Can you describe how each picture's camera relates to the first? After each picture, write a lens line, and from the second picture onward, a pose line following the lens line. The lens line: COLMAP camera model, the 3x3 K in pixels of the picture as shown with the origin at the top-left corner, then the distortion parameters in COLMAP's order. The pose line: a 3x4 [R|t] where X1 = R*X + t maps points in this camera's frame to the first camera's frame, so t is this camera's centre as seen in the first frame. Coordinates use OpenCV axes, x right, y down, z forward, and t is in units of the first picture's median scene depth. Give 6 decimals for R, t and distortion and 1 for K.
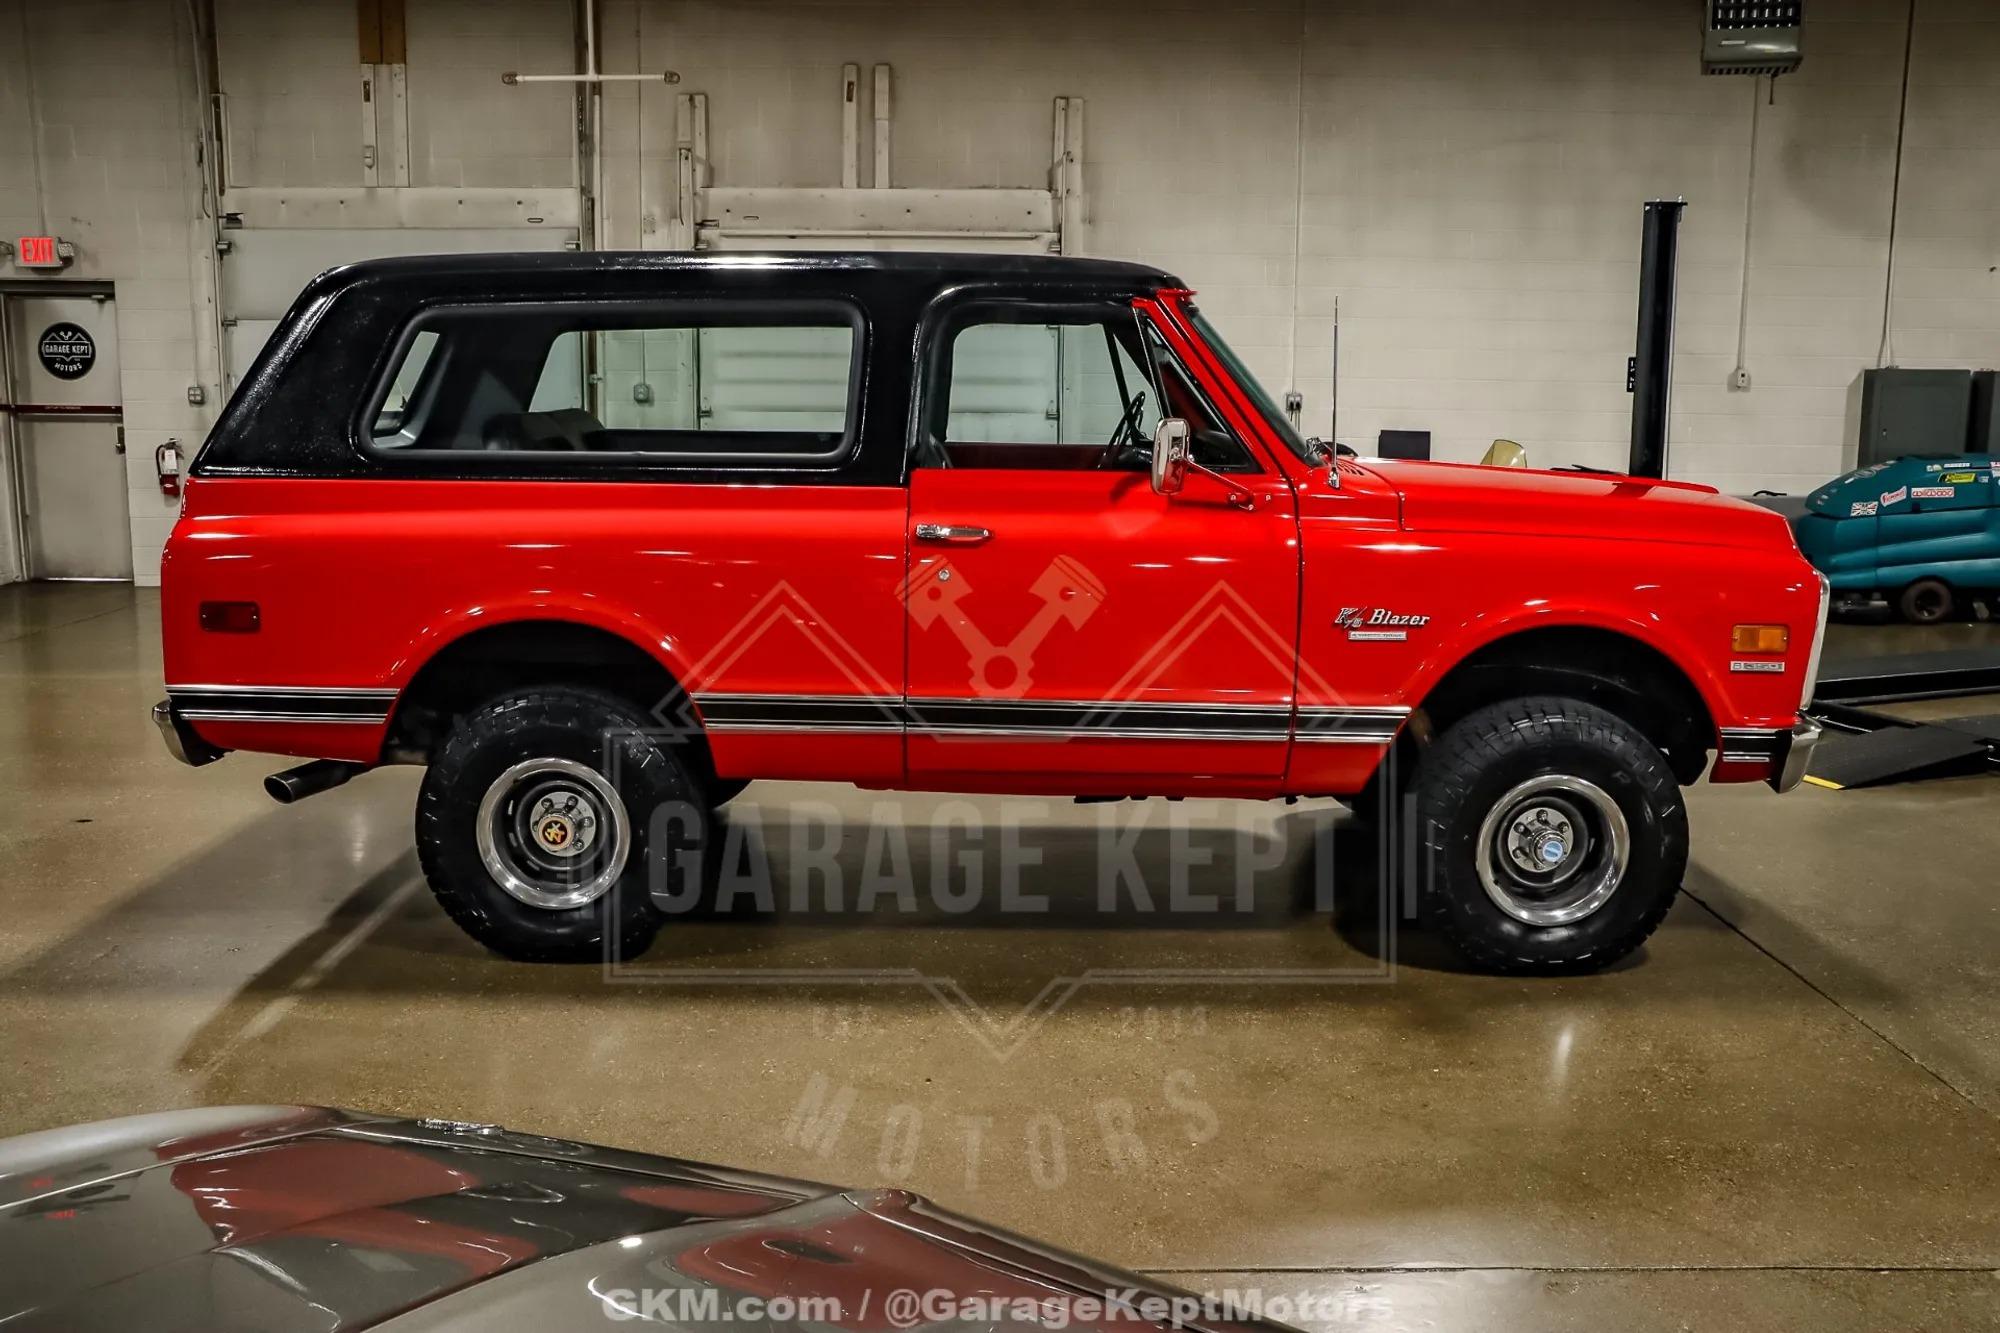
lens RADIAL K [[1884.0, 0, 997.7], [0, 1884.0, 685.3], [0, 0, 1]] dist [-0.126244, 0.212578]
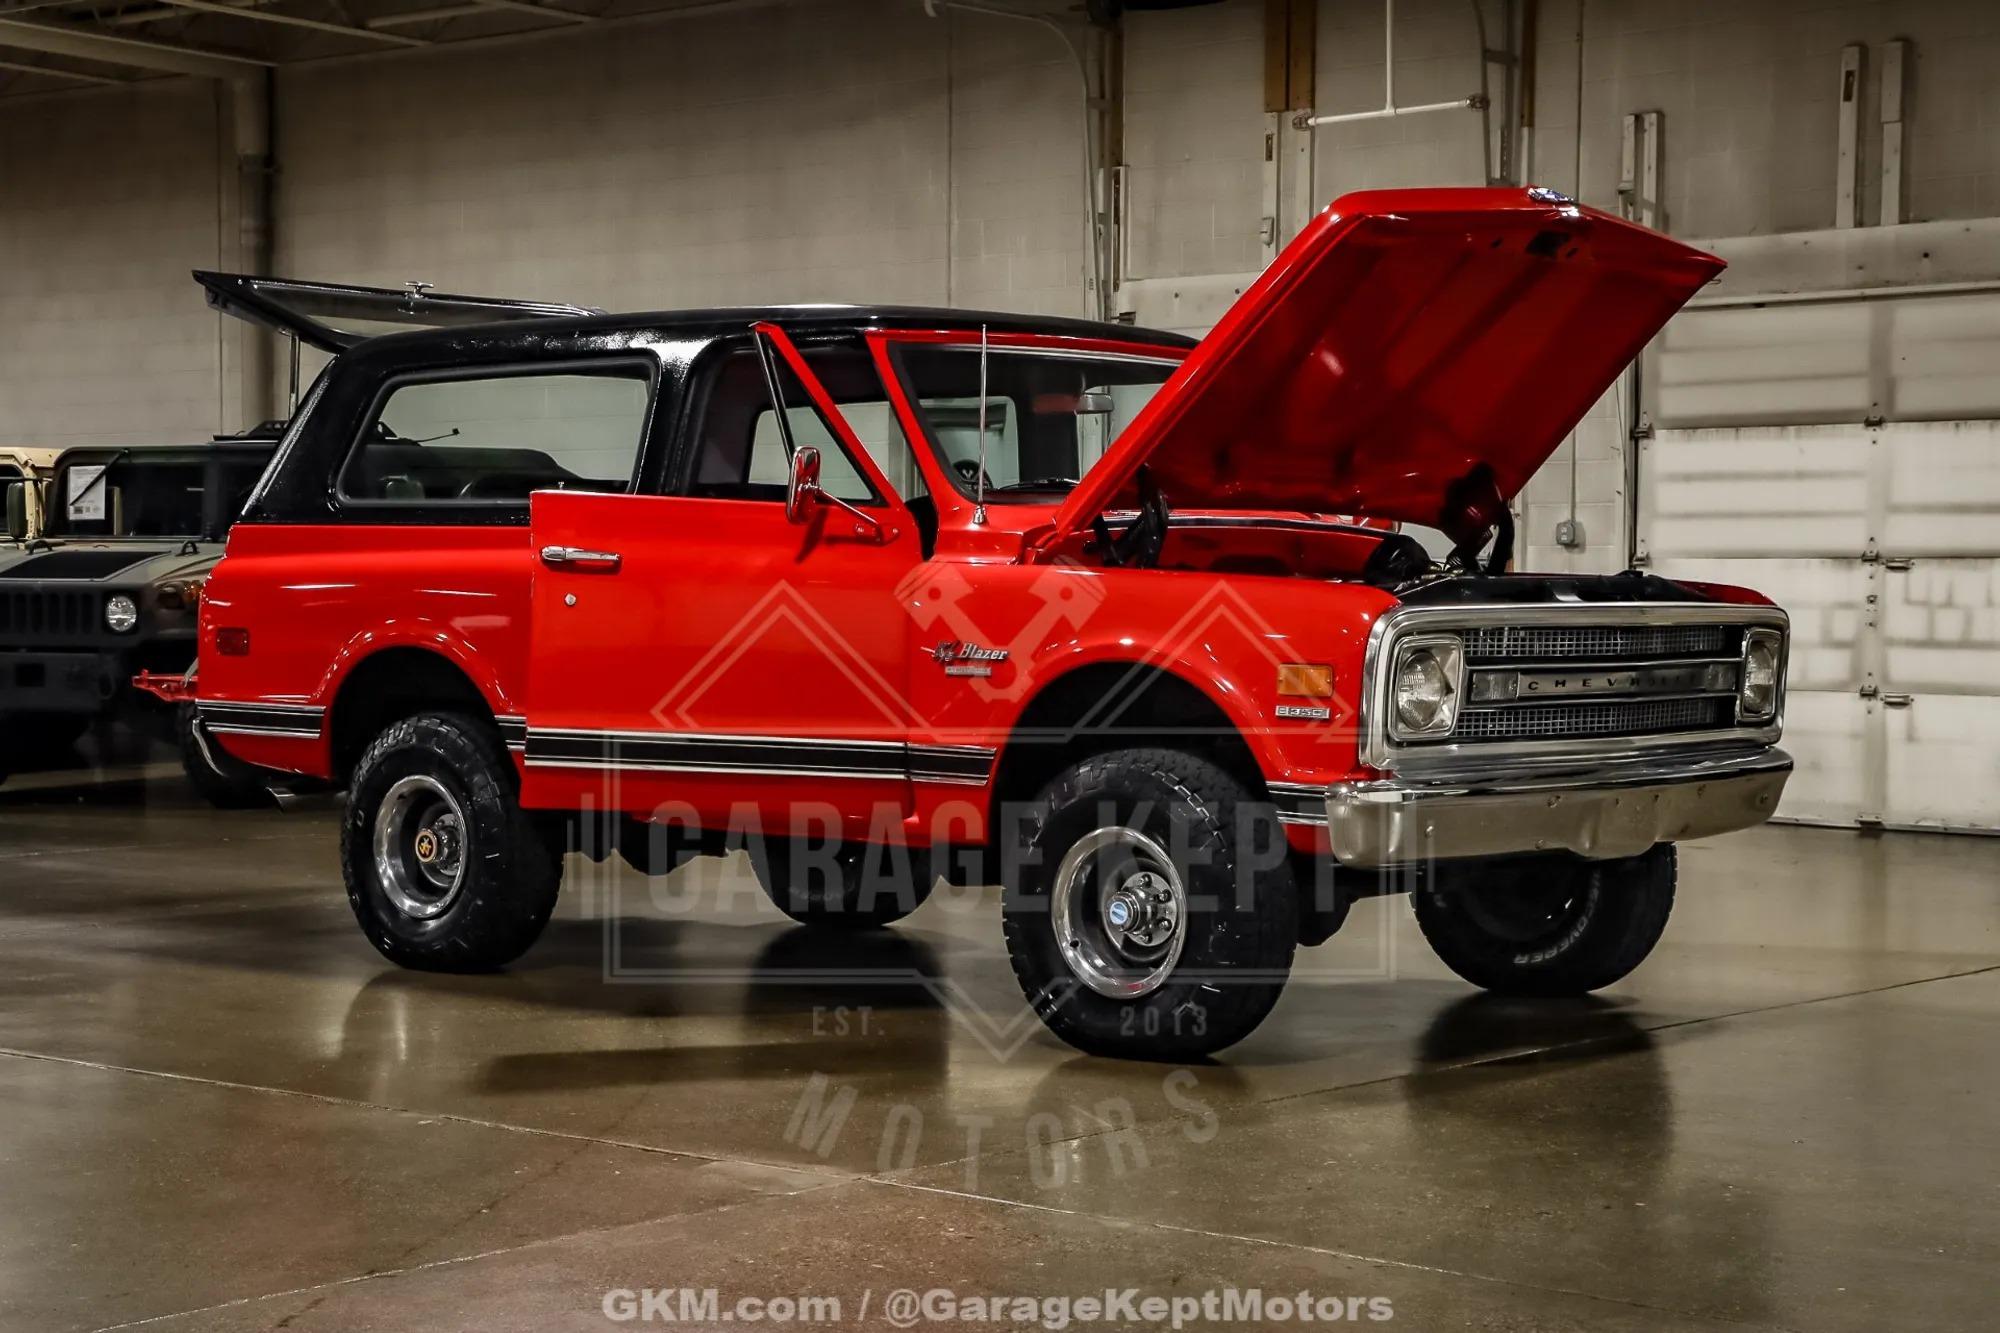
lens RADIAL K [[3474.1, 0, 1000.0], [0, 3474.1, 666.5], [0, 0, 1]] dist [0.113026, 0.821344]
pose [[0.752765, 0.012094, -0.658178, 0.533108], [-0.110499, 0.987966, -0.108225, 0.062435], [0.648949, 0.154196, 0.745043, -0.123016]]
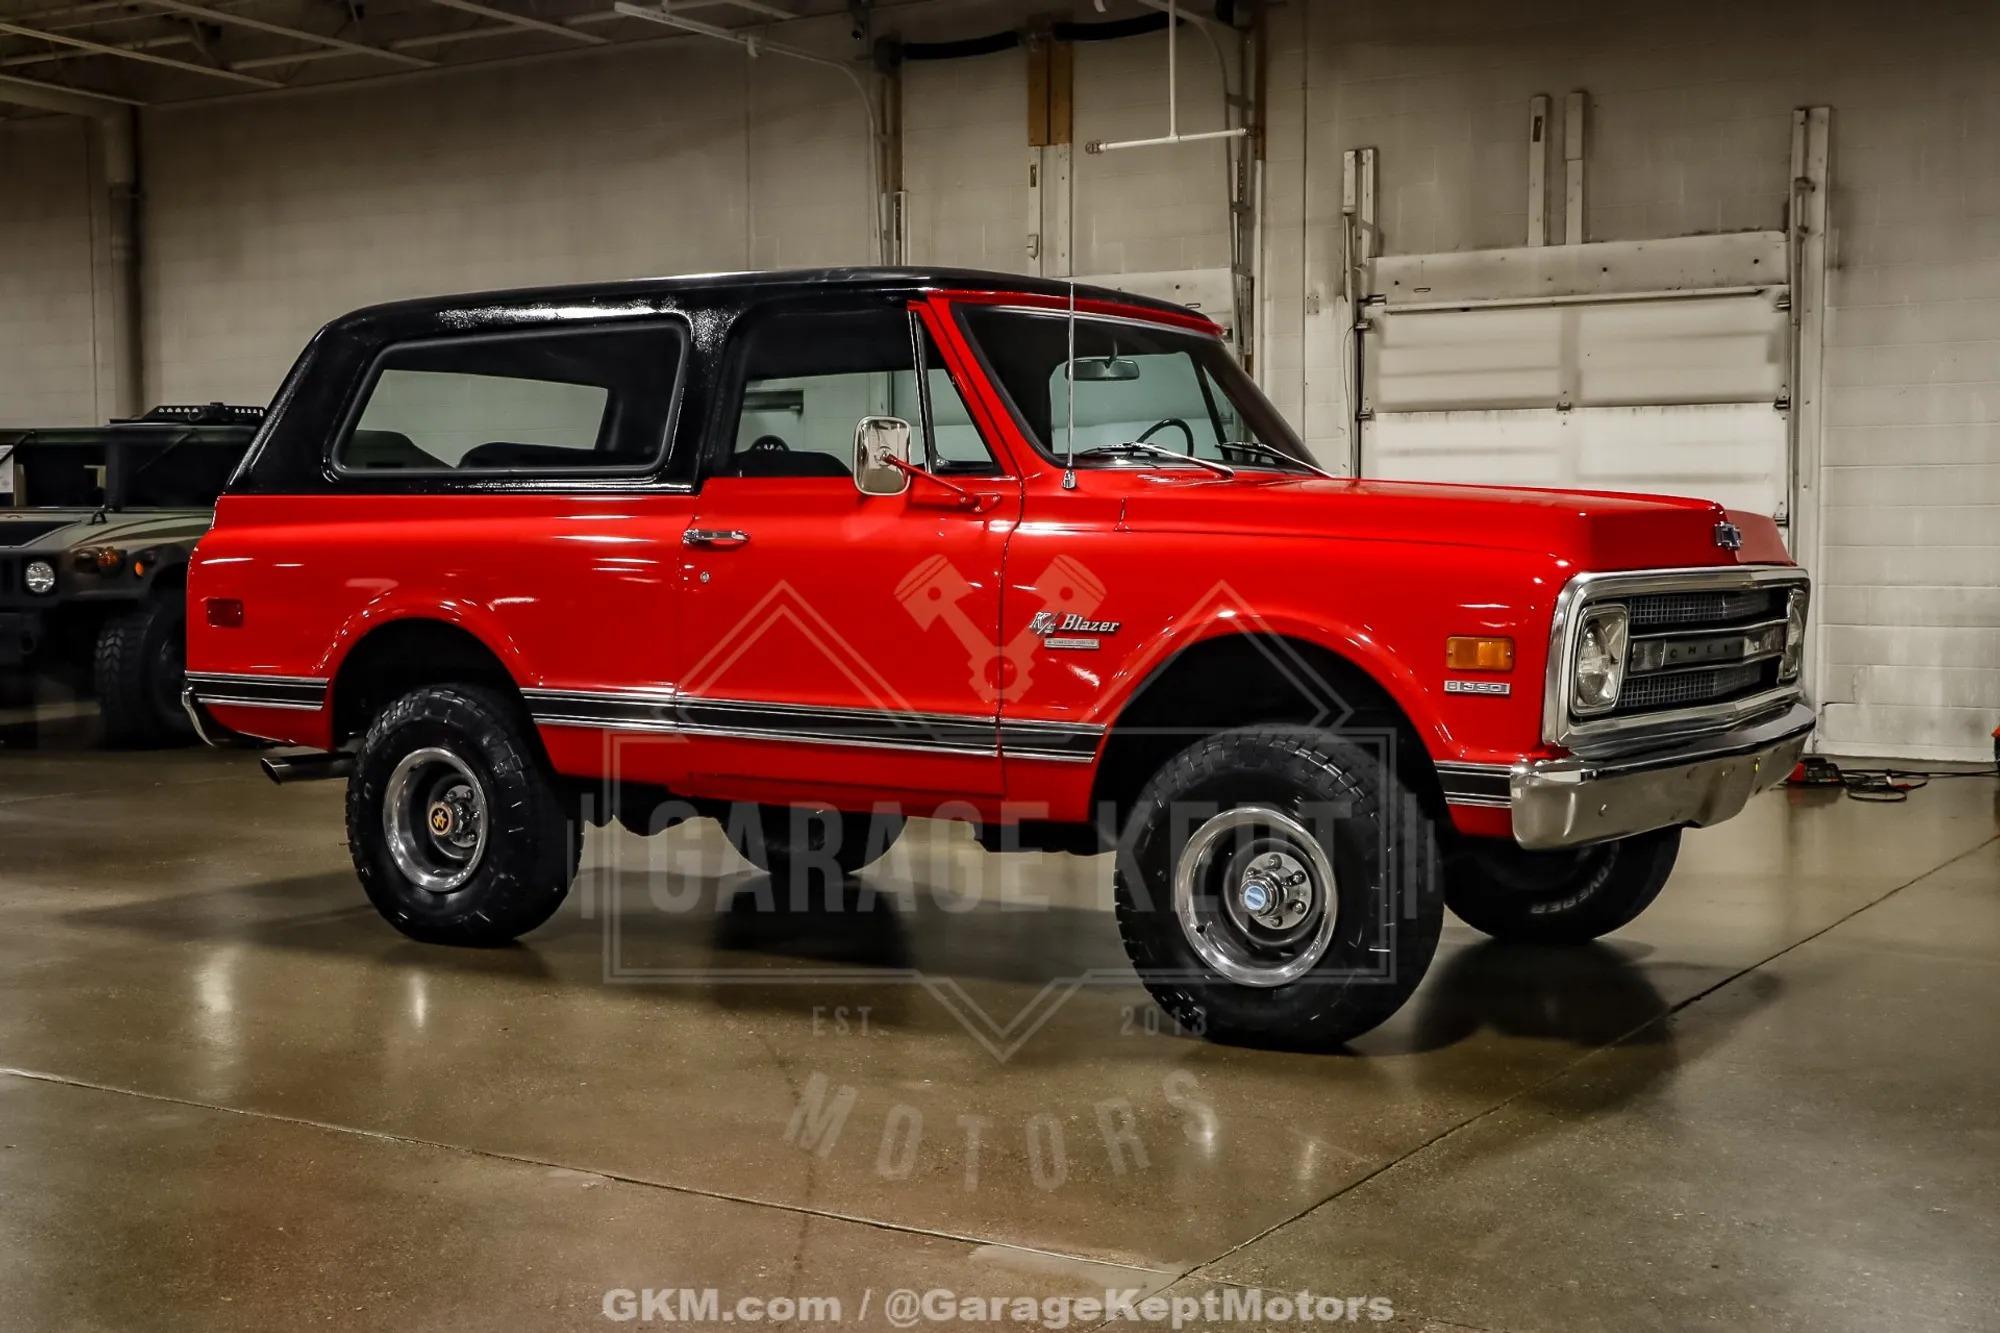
lens RADIAL K [[2515.2, 0, 1000.0], [0, 2515.2, 666.5], [0, 0, 1]] dist [-0.052415, 0.488739]
pose [[0.841029, 0.018964, -0.540658, 0.322265], [-0.083887, 0.991869, -0.095700, 0.040629], [0.534447, 0.125841, 0.835781, -0.019030]]
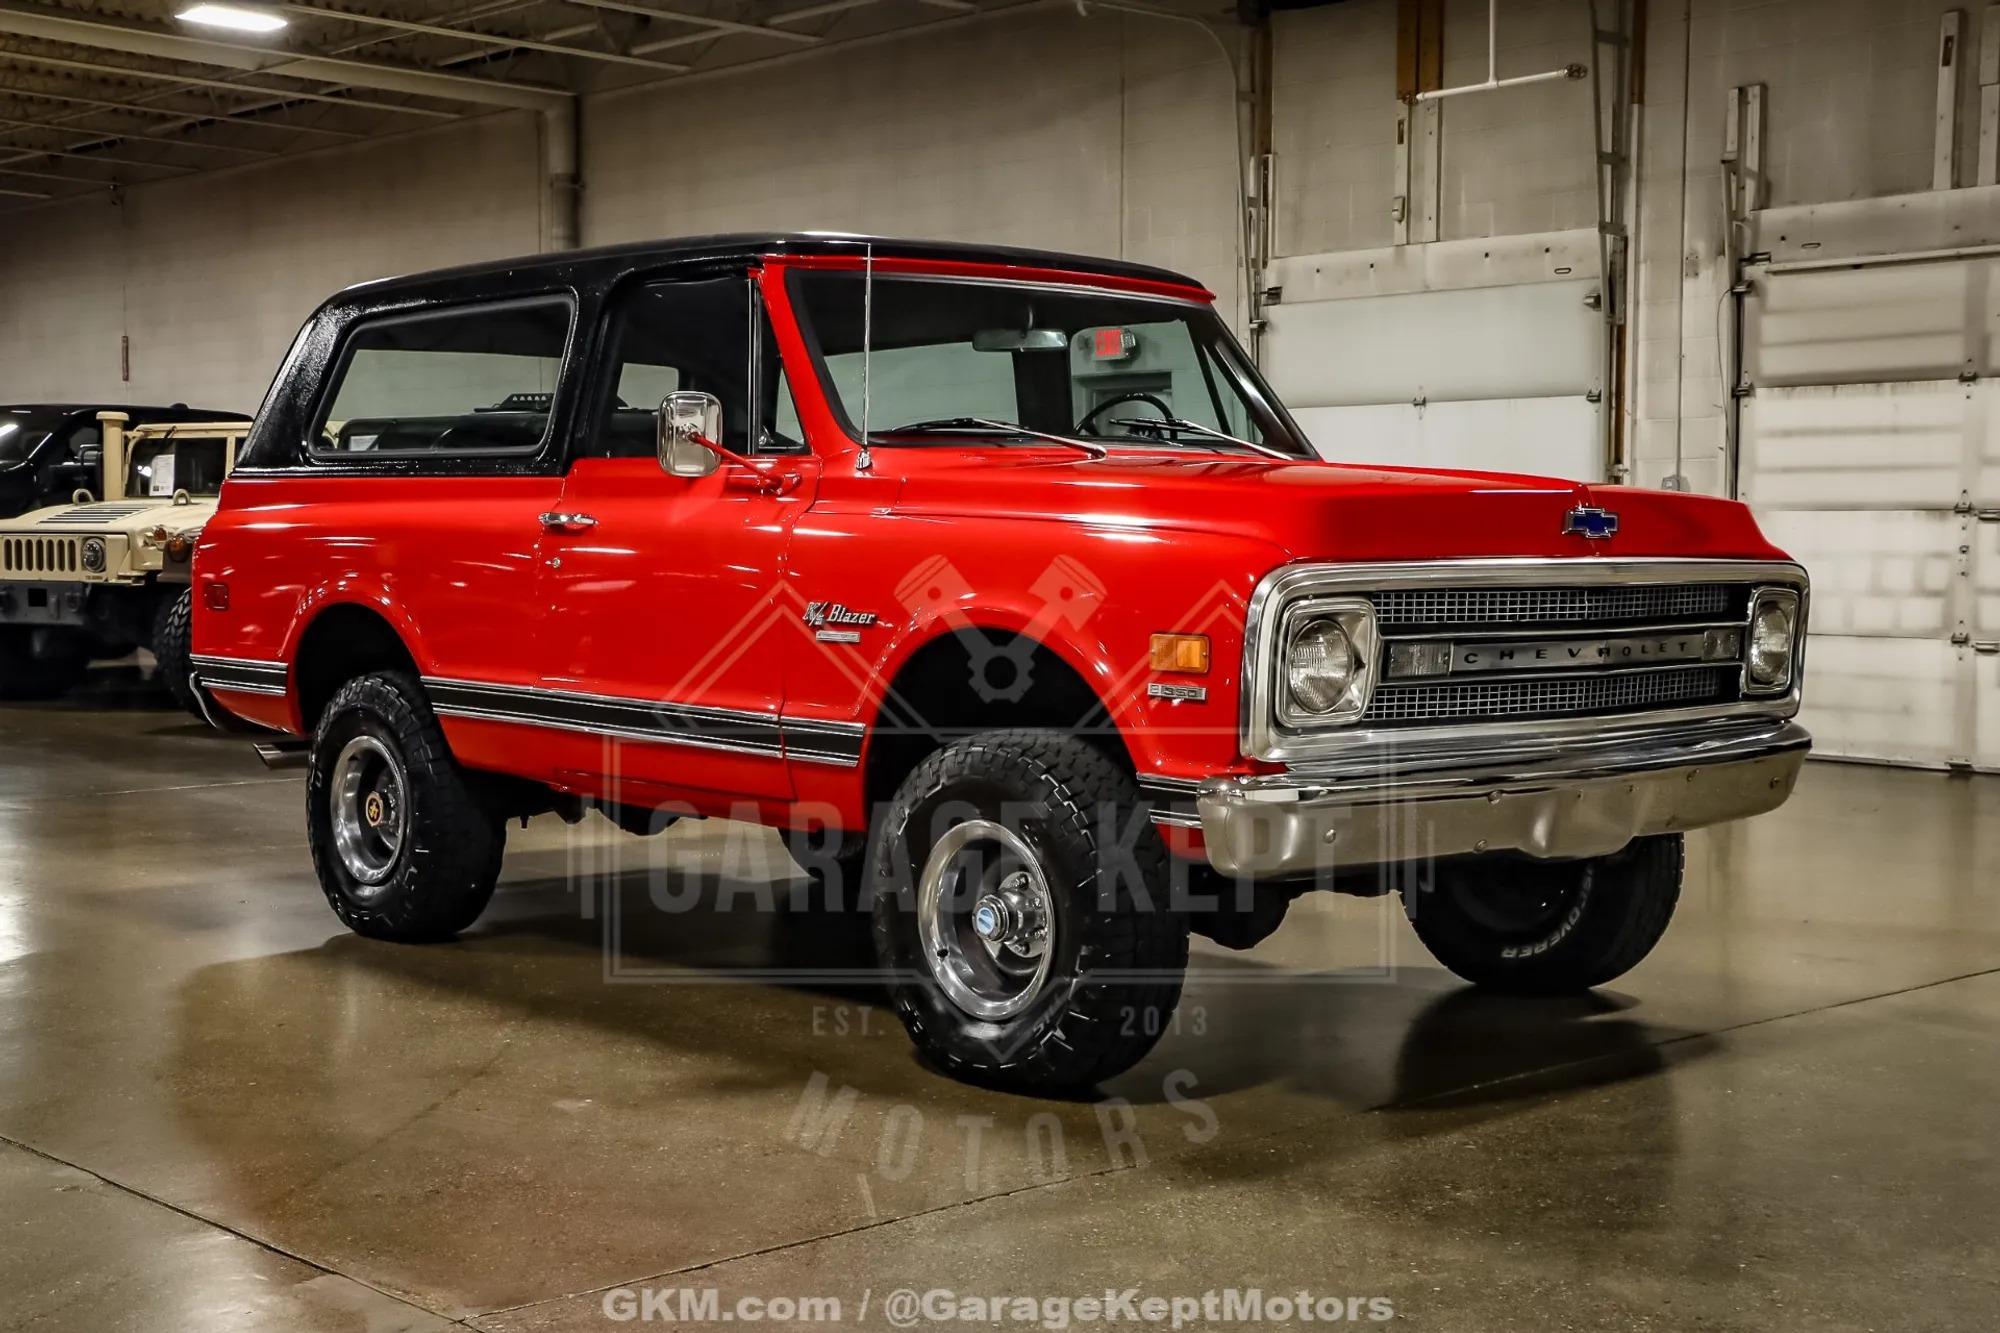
lens RADIAL K [[2672.3, 0, 1000.0], [0, 2672.3, 666.5], [0, 0, 1]] dist [-0.025366, 0.493177]
pose [[0.669461, 0.031907, -0.742162, 0.440015], [-0.123841, 0.989889, -0.069153, 0.023580], [0.732452, 0.138206, 0.666643, 0.096072]]
